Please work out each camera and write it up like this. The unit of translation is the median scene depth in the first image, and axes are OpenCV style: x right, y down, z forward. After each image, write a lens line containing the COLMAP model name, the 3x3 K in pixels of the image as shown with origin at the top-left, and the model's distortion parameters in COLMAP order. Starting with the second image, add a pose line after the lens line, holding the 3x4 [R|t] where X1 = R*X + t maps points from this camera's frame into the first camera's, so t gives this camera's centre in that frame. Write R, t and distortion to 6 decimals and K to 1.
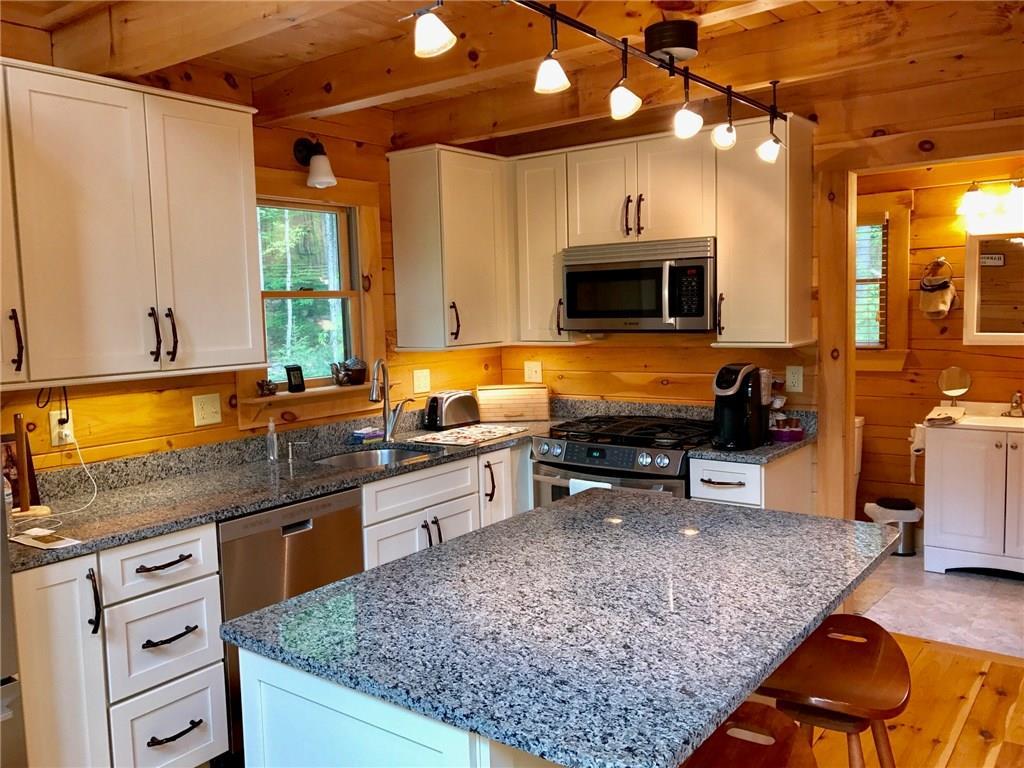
lens RADIAL K [[839.3, 0, 505.6], [0, 839.3, 381.6], [0, 0, 1]] dist [0.048461, -0.058034]
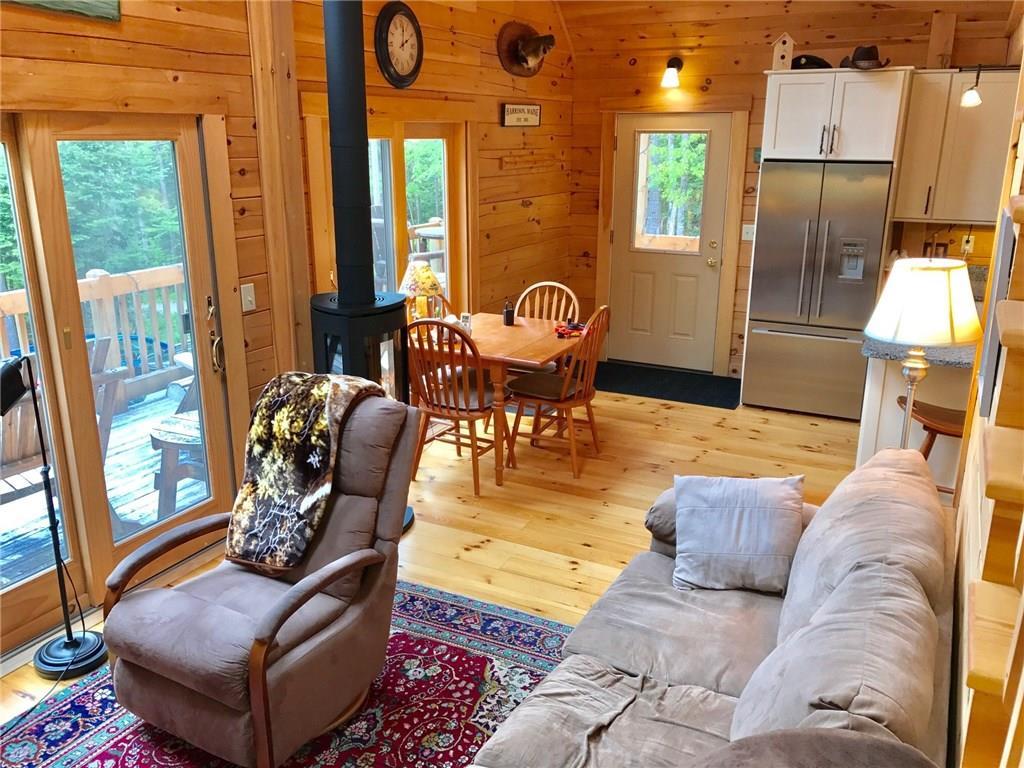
lens RADIAL K [[839.3, 0, 516.7], [0, 839.3, 378.3], [0, 0, 1]] dist [0.048461, -0.058034]
pose [[0.179249, 0.306467, -0.934852, 1.105750], [-0.096881, 0.951122, 0.293225, -0.113309], [0.979022, 0.038009, 0.200179, -0.382794]]
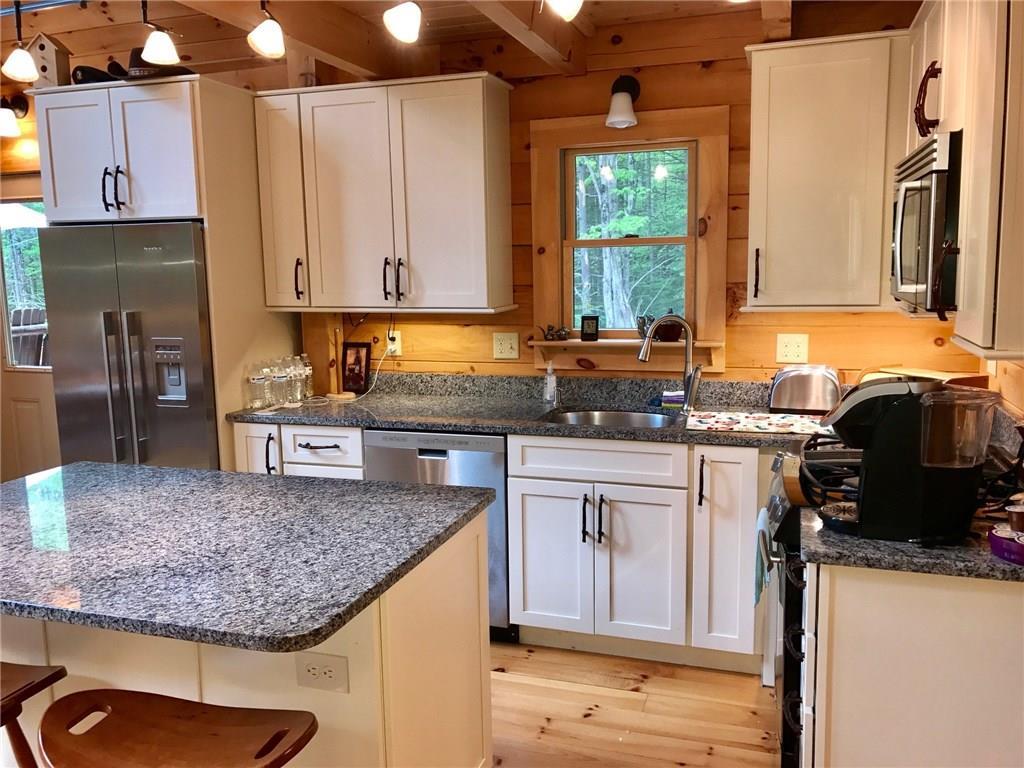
lens RADIAL K [[839.3, 0, 509.2], [0, 839.3, 382.5], [0, 0, 1]] dist [0.048461, -0.058034]
pose [[0.326034, 0.155676, -0.932452, 0.727922], [-0.076472, 0.987459, 0.138121, -0.076192], [0.942260, 0.026274, 0.333850, 0.630782]]
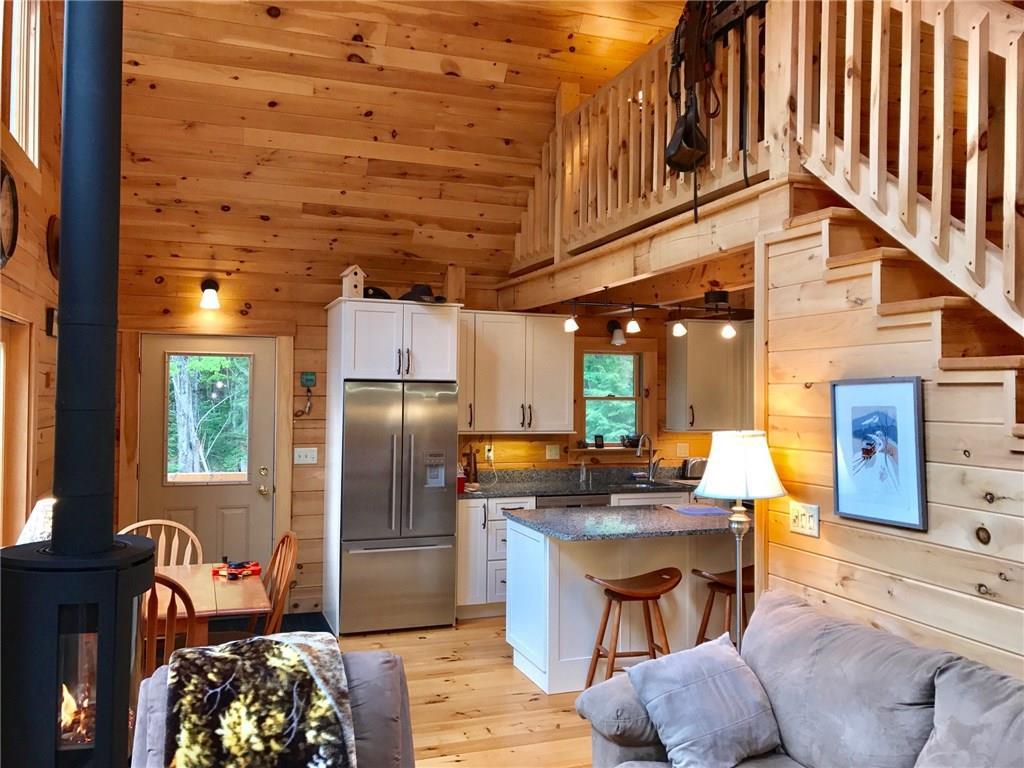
lens RADIAL K [[839.3, 0, 505.4], [0, 839.3, 375.5], [0, 0, 1]] dist [0.048461, -0.058034]
pose [[0.838956, 0.027340, -0.543512, 0.681067], [-0.083725, 0.993331, -0.079270, 0.018770], [0.537720, 0.112009, 0.835650, -0.833108]]
